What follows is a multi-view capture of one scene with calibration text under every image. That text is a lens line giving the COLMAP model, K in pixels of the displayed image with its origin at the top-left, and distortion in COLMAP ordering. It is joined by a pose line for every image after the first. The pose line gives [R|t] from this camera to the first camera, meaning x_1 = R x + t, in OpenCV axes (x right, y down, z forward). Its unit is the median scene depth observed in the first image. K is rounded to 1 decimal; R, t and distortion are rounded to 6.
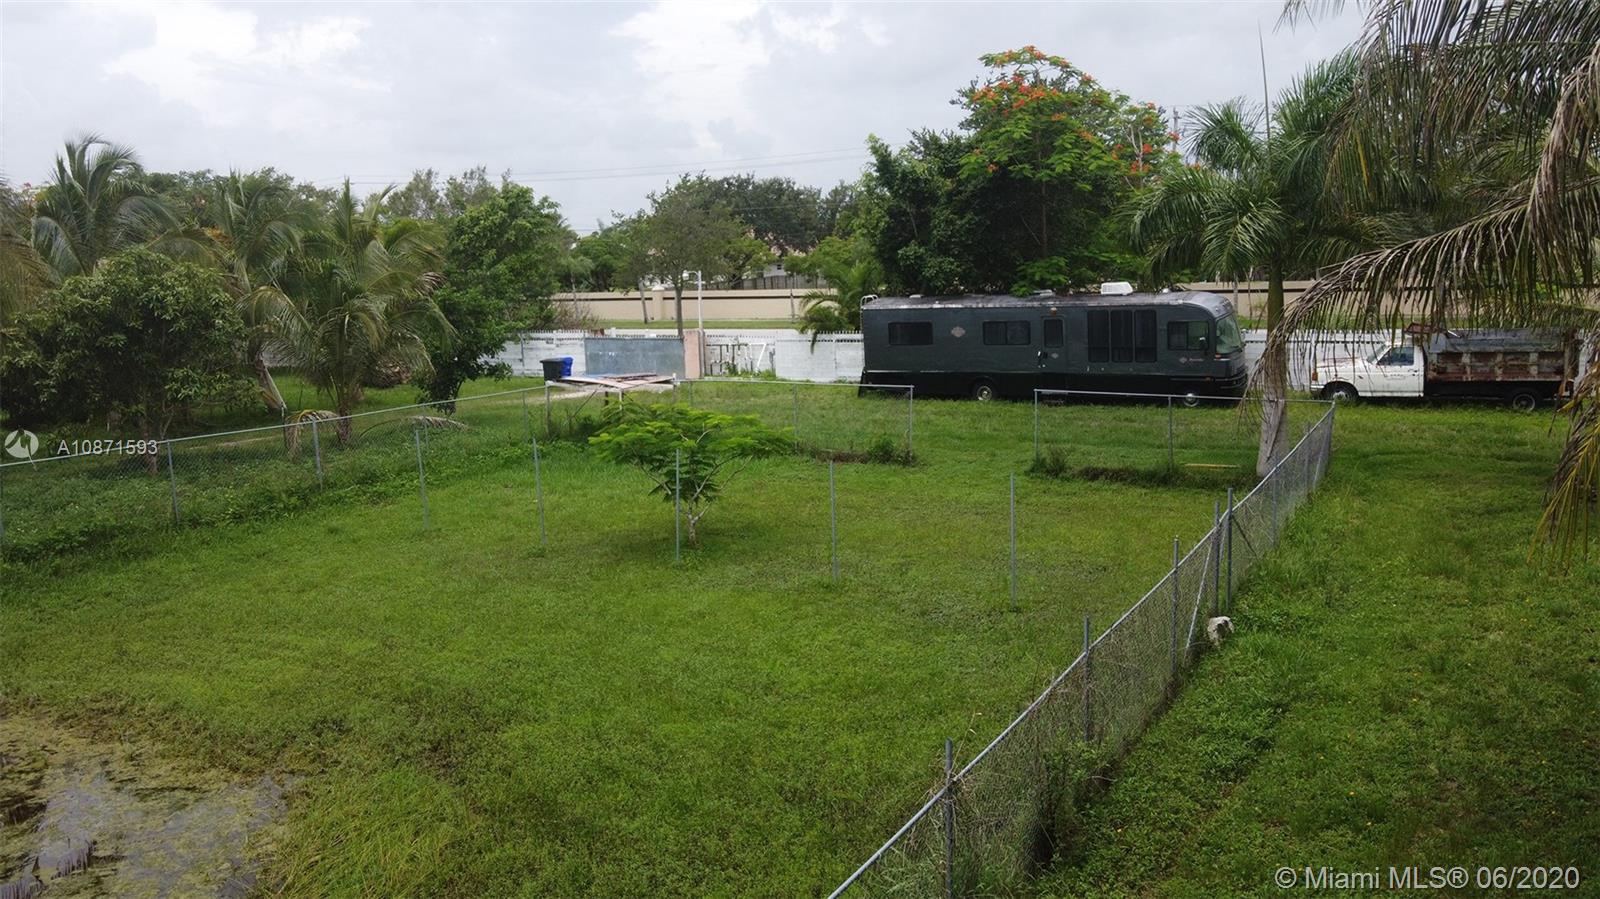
lens RADIAL K [[1228.8, 0, 800.0], [0, 1228.8, 449.5], [0, 0, 1]] dist [-0.008156, 0.011885]
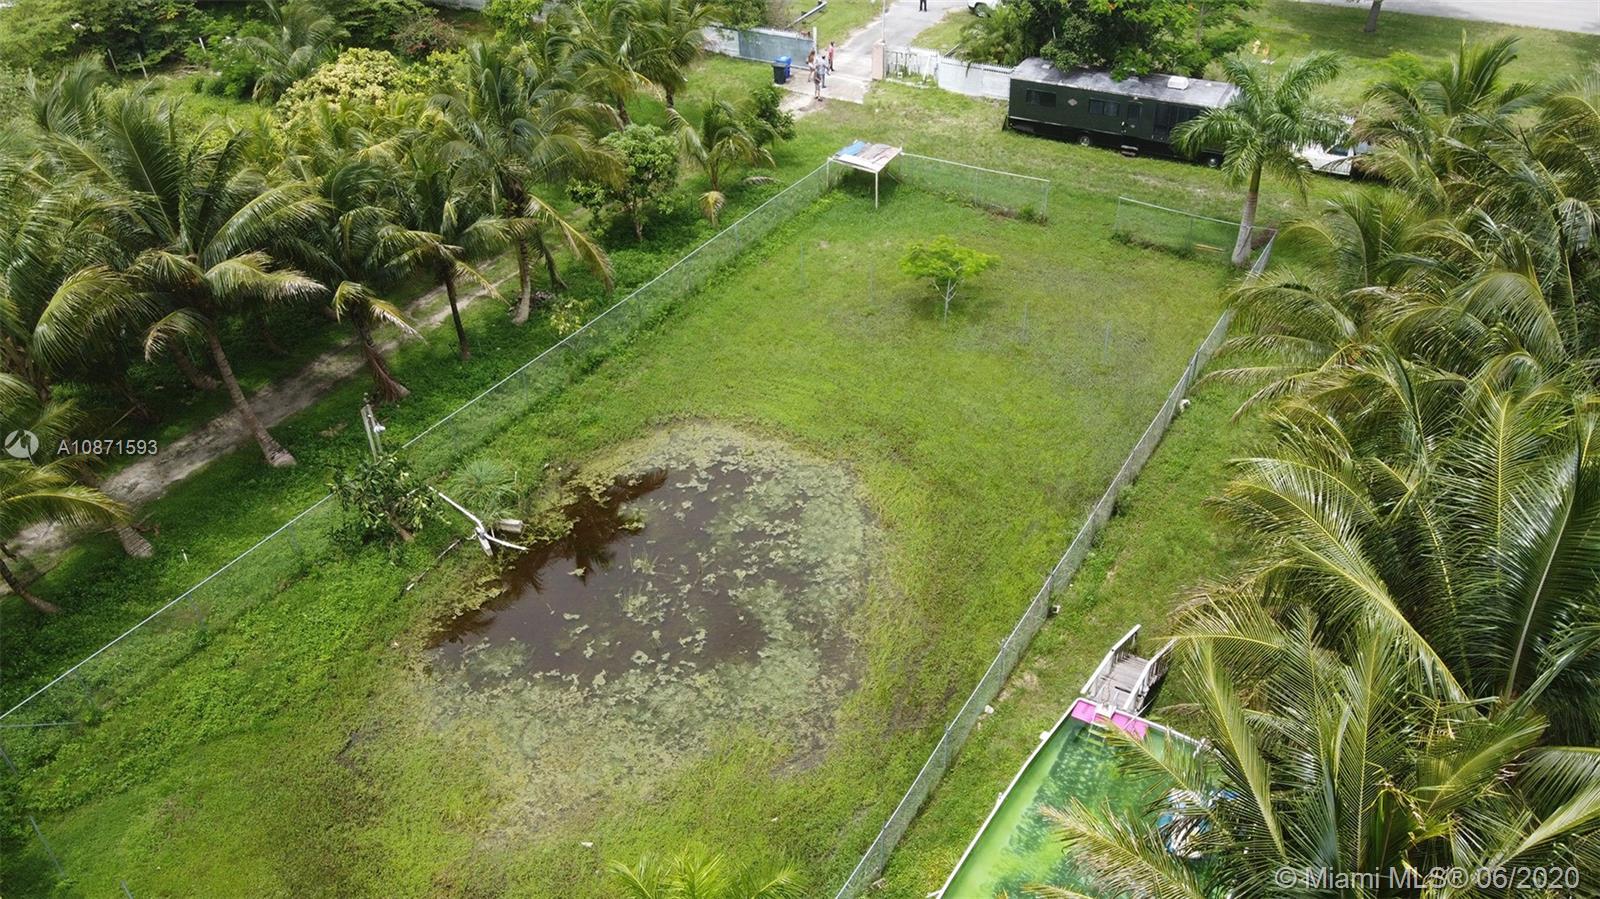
lens RADIAL K [[1228.8, 0, 800.0], [0, 1228.8, 449.5], [0, 0, 1]] dist [-0.008156, 0.011885]
pose [[0.999785, 0.016519, -0.012566, -0.172076], [-0.008838, 0.886638, 0.462379, -0.379410], [0.018779, -0.462169, 0.886593, -0.535691]]
